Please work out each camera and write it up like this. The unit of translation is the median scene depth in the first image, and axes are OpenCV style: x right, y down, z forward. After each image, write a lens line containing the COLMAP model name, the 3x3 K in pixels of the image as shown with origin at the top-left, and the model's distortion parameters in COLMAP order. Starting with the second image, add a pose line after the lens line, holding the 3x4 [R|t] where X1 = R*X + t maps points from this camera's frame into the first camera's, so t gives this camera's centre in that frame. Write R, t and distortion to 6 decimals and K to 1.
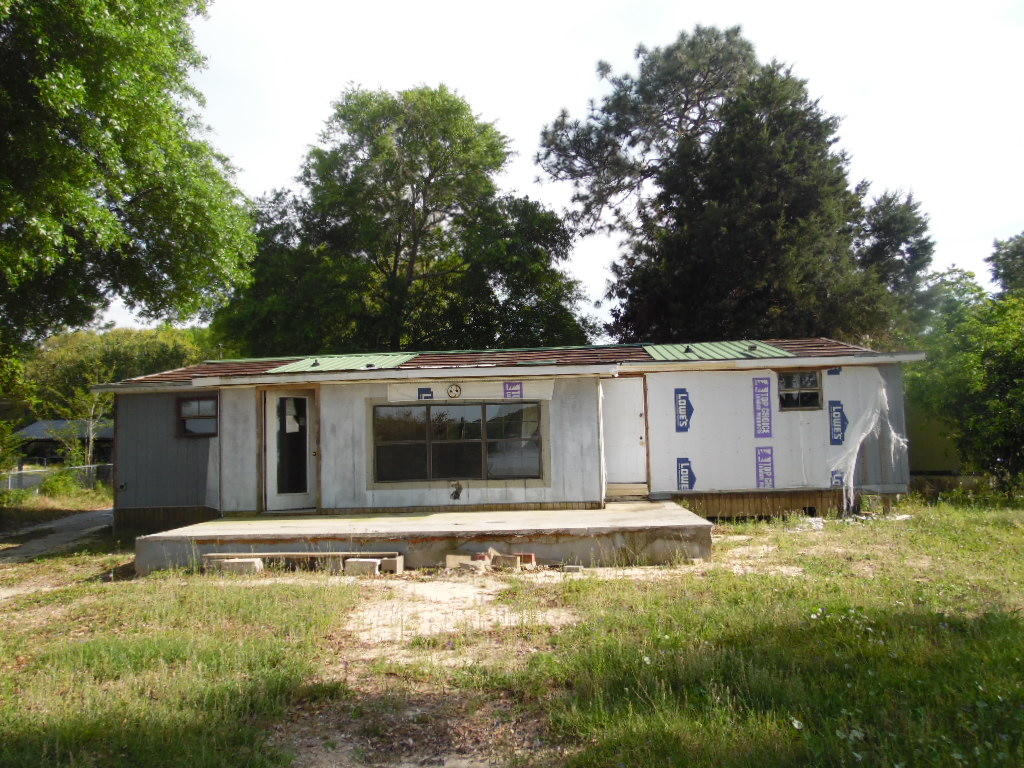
lens RADIAL K [[810.1, 0, 512.0], [0, 810.1, 384.0], [0, 0, 1]] dist [-0.006116, -0.001209]
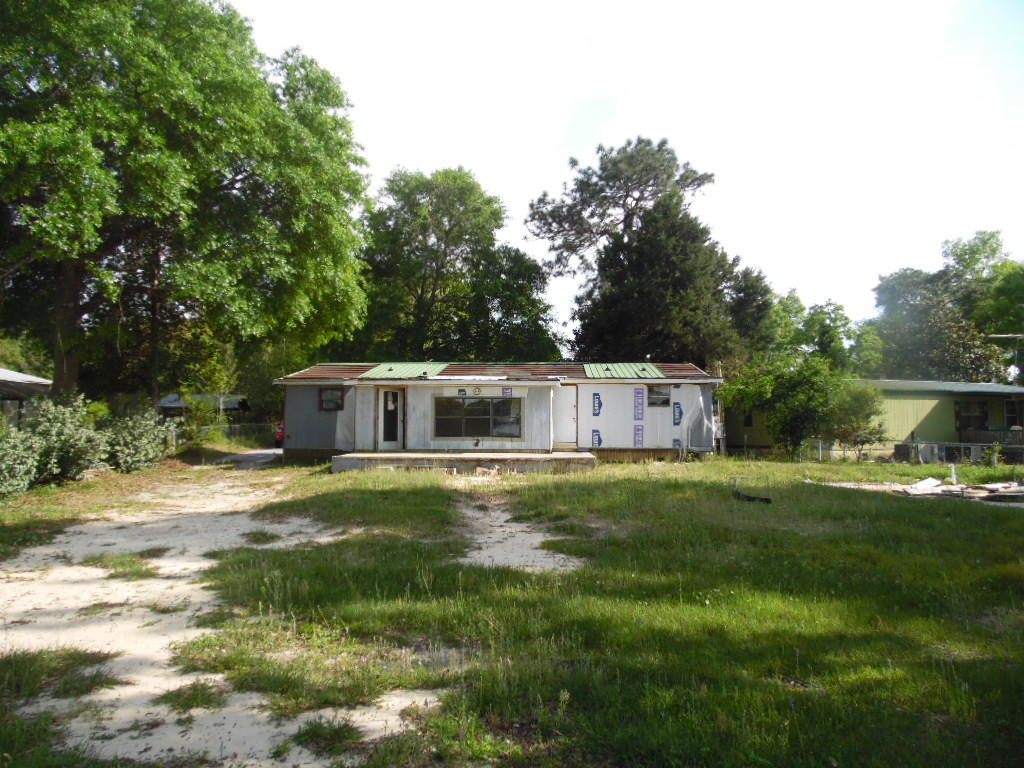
lens RADIAL K [[763.7, 0, 512.0], [0, 763.7, 384.0], [0, 0, 1]] dist [-0.036029, 0.052576]
pose [[0.999249, 0.033005, 0.020324, -0.011094], [-0.033477, 0.999167, 0.023324, -0.024156], [-0.019538, -0.023987, 0.999521, -0.371003]]
